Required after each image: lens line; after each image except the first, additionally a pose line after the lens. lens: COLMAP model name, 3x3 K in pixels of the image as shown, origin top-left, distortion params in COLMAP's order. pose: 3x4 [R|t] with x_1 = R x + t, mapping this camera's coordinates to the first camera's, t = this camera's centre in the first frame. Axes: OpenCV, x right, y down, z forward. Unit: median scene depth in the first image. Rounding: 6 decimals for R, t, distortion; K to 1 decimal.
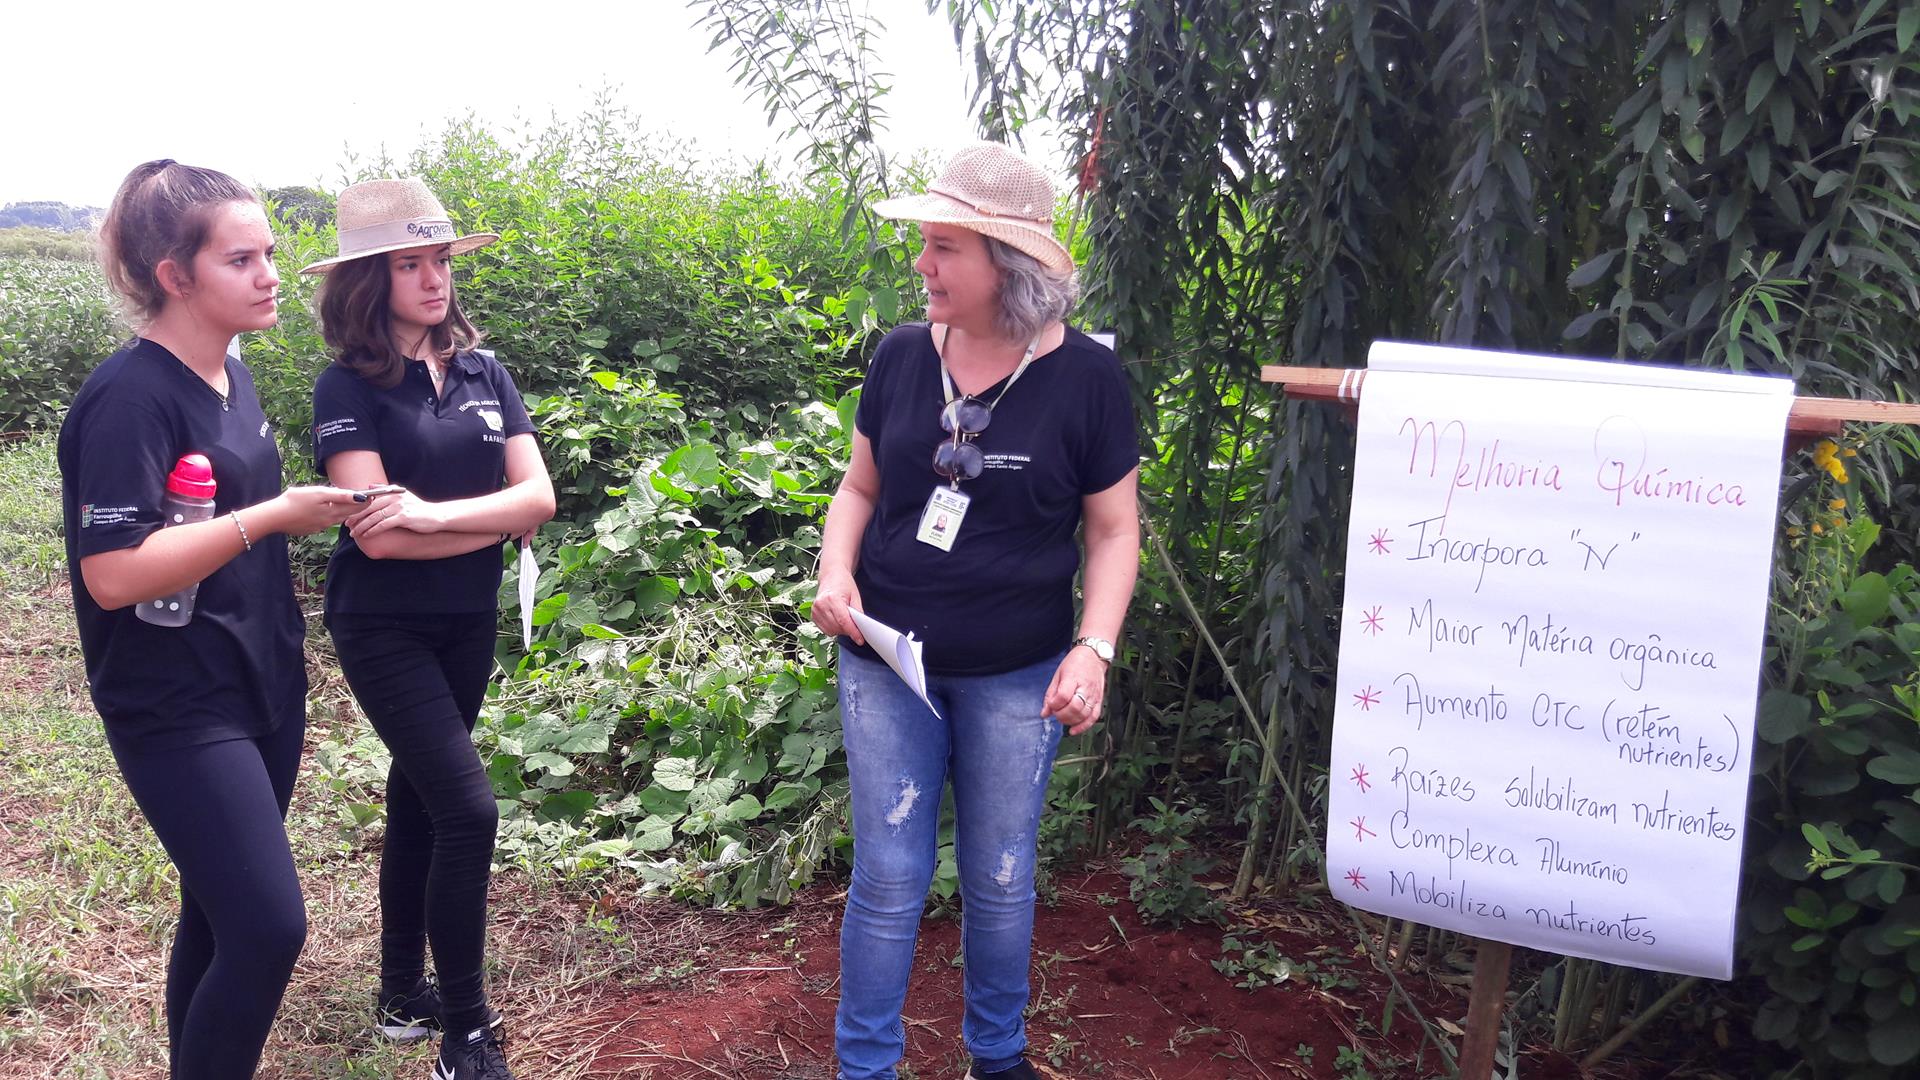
lens RADIAL K [[1638.4, 0, 958.7], [0, 1638.4, 539.7], [0, 0, 1]] dist [0.071938, -0.122857]
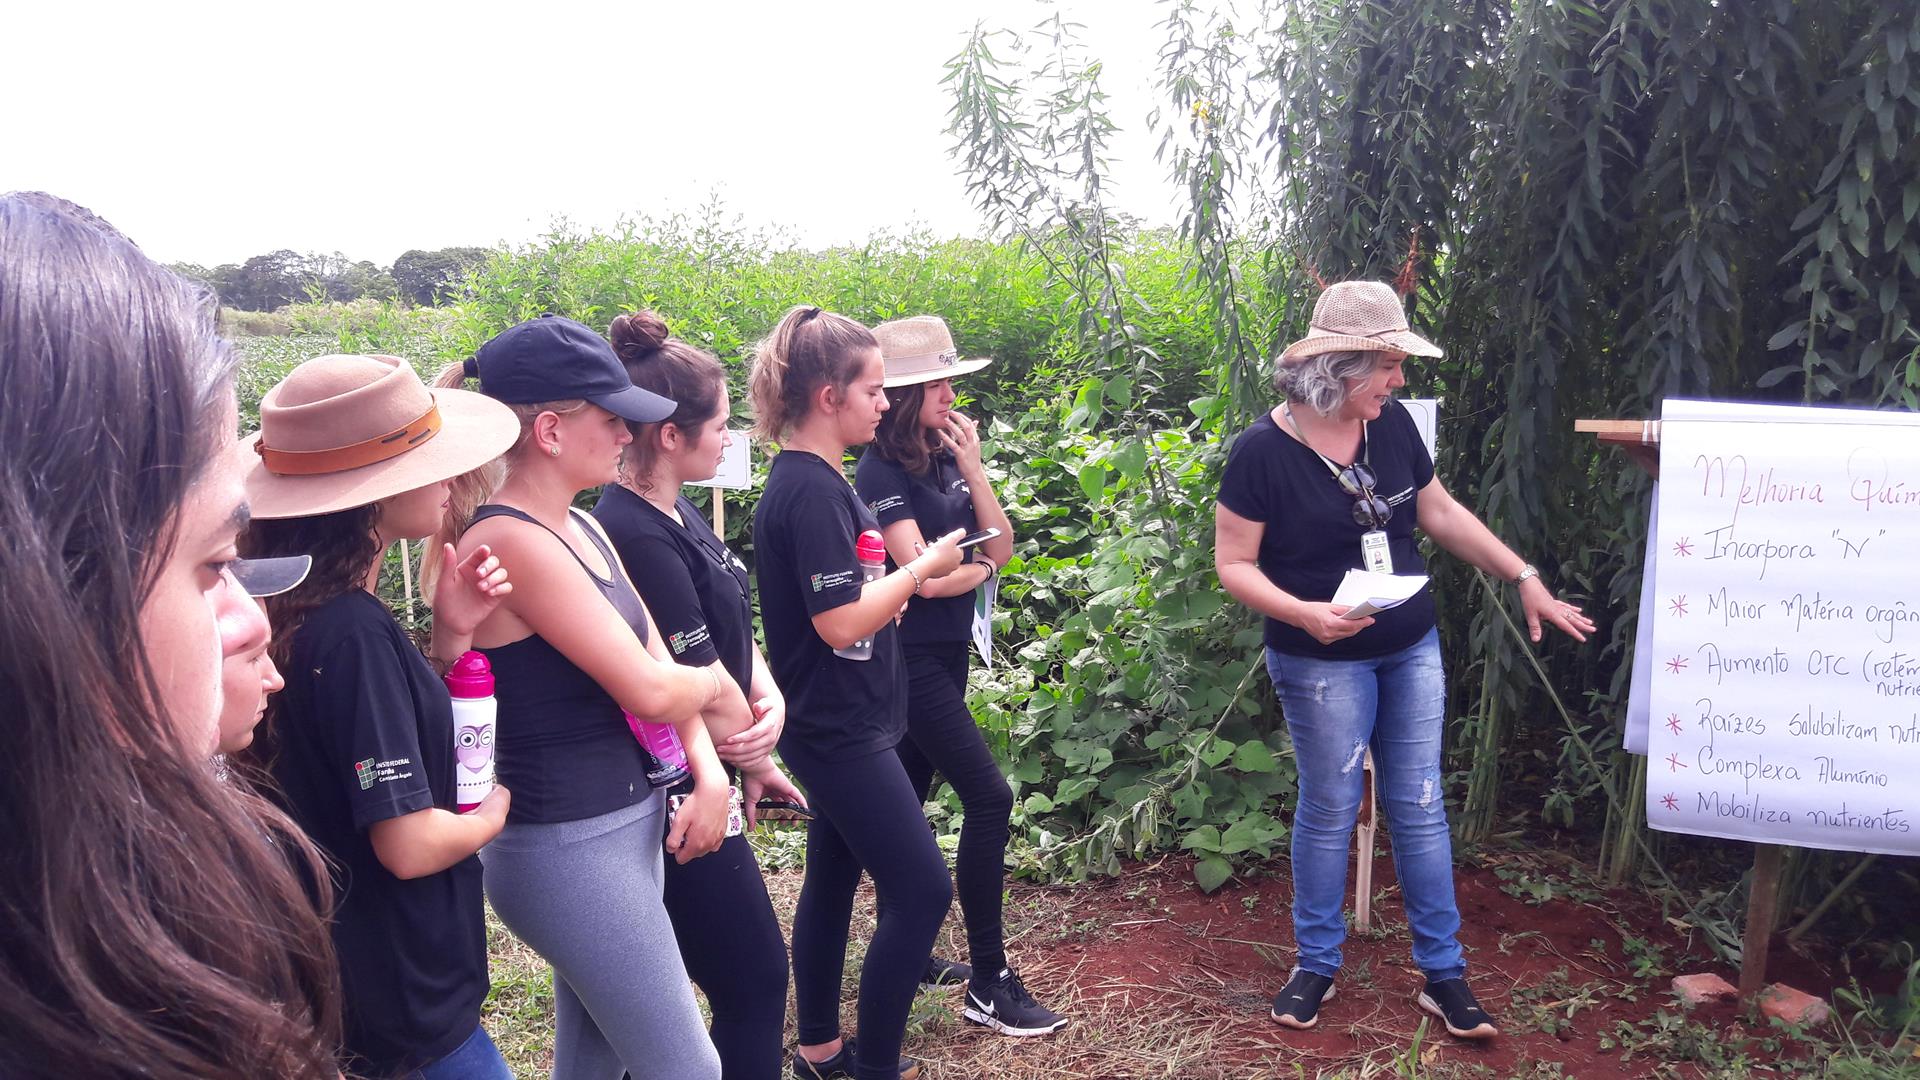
lens RADIAL K [[1638.4, 0, 958.7], [0, 1638.4, 539.7], [0, 0, 1]] dist [0.071938, -0.122857]
pose [[0.991543, -0.055314, 0.117401, -0.315430], [0.057773, 0.998174, -0.017647, -0.009748], [-0.116210, 0.024280, 0.992928, -0.177367]]
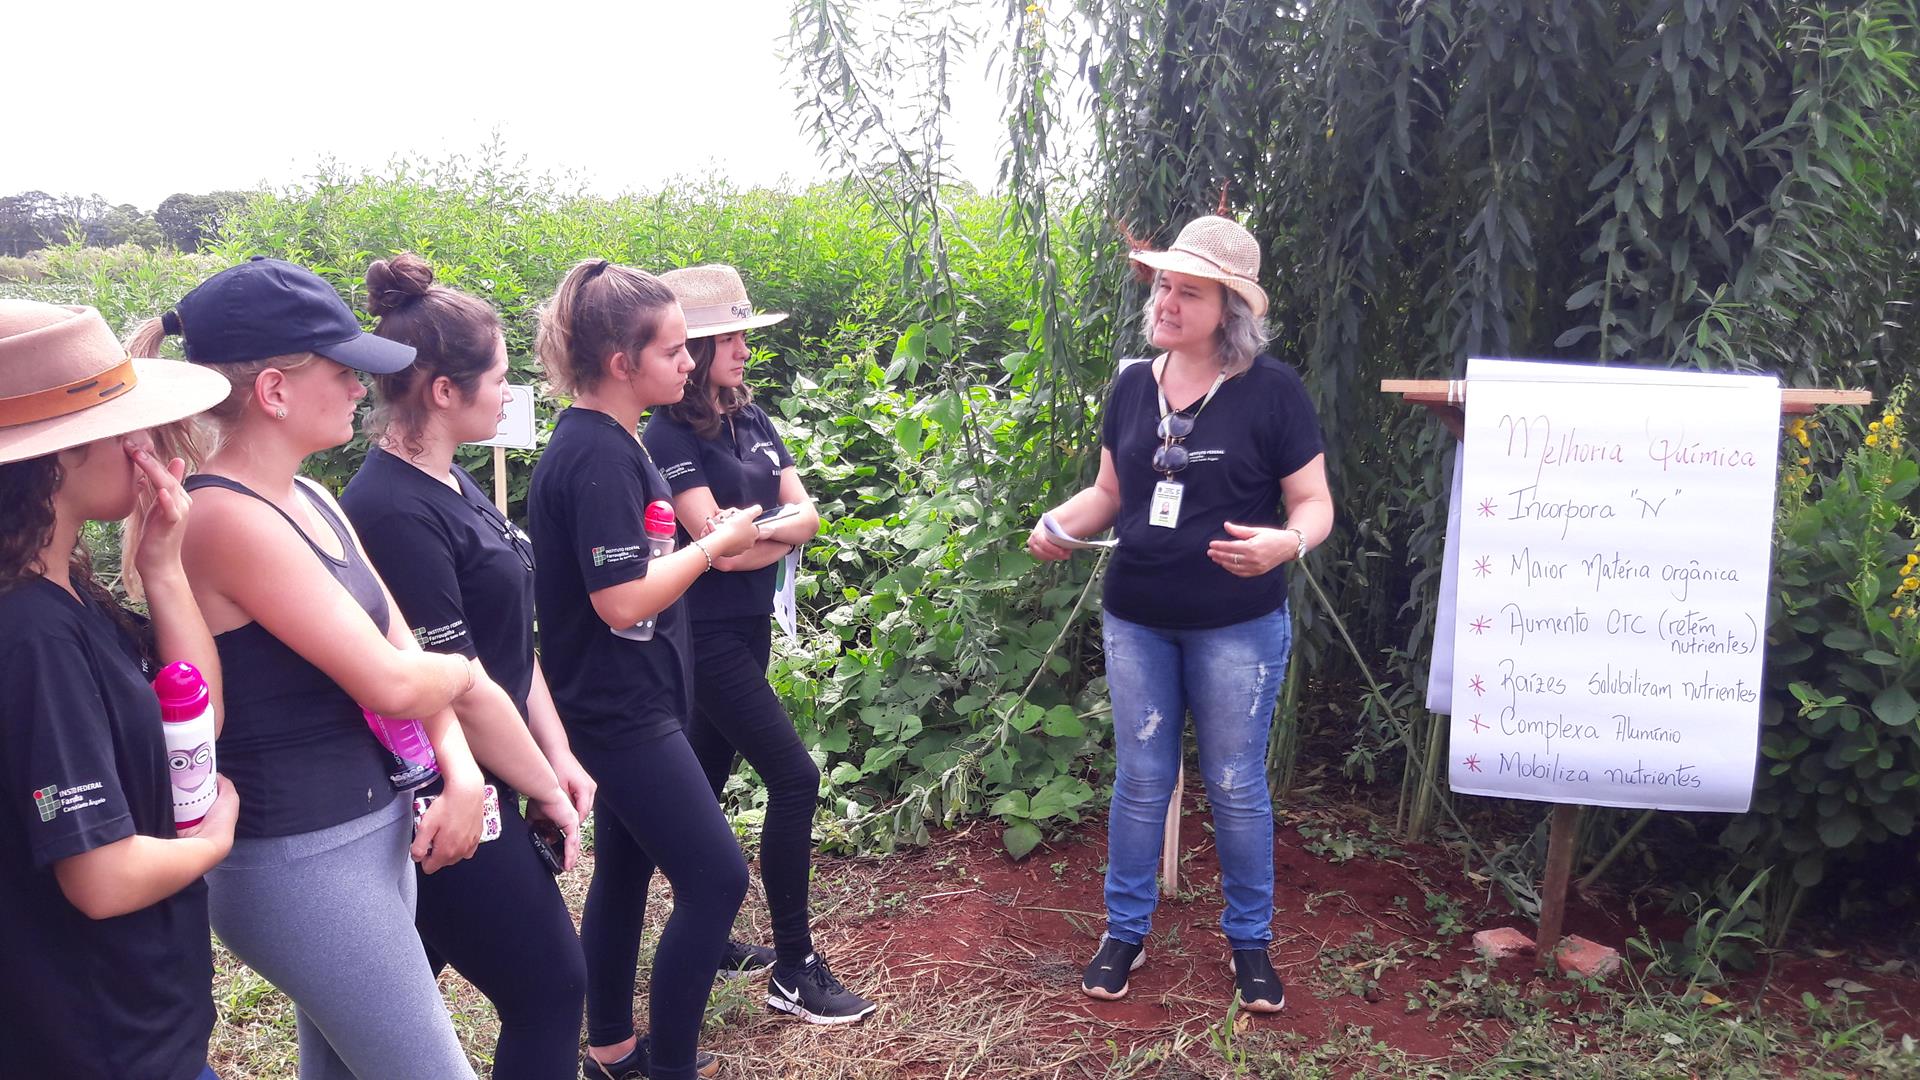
lens RADIAL K [[1571.1, 0, 996.4], [0, 1571.1, 547.7], [0, 0, 1]] dist [0.101507, -0.214266]
pose [[0.964702, -0.069511, 0.254005, -0.296952], [0.065110, 0.997547, 0.025700, -0.016276], [-0.255169, -0.008254, 0.966861, -0.095179]]
